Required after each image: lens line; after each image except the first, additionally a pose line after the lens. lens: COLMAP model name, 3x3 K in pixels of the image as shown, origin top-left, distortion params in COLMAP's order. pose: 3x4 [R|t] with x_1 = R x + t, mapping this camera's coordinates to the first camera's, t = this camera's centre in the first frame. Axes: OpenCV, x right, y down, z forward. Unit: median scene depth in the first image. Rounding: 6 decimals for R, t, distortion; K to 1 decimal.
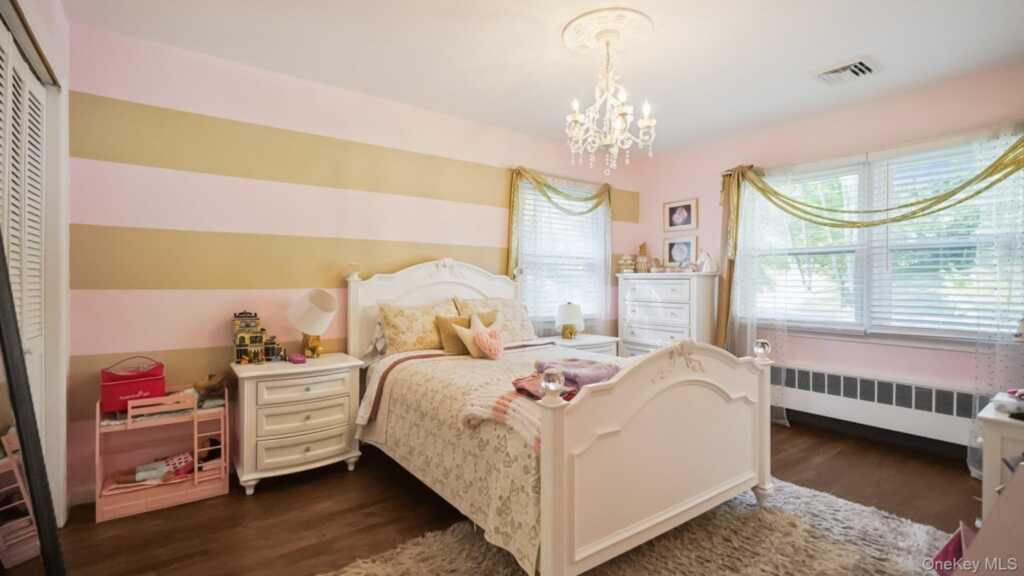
lens RADIAL K [[476.2, 0, 509.8], [0, 476.2, 285.3], [0, 0, 1]] dist [0.001623, 0.000124]
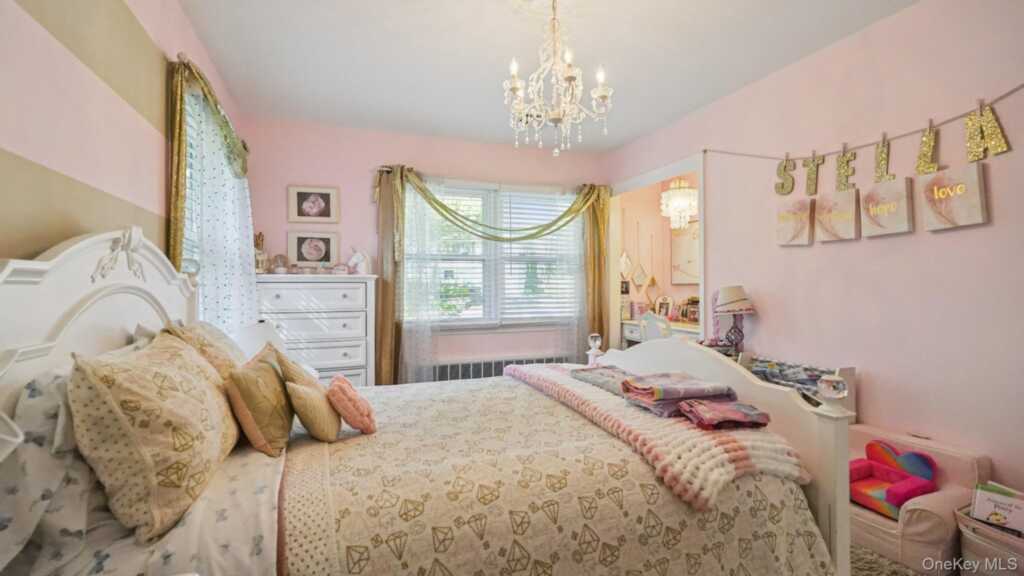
lens RADIAL K [[476.2, 0, 511.4], [0, 476.2, 285.9], [0, 0, 1]] dist [0.001623, 0.000124]
pose [[0.259535, -0.010574, 0.965676, -0.401145], [0.011417, 0.999904, 0.007881, -0.011720], [-0.965666, 0.008980, 0.259631, 0.545213]]
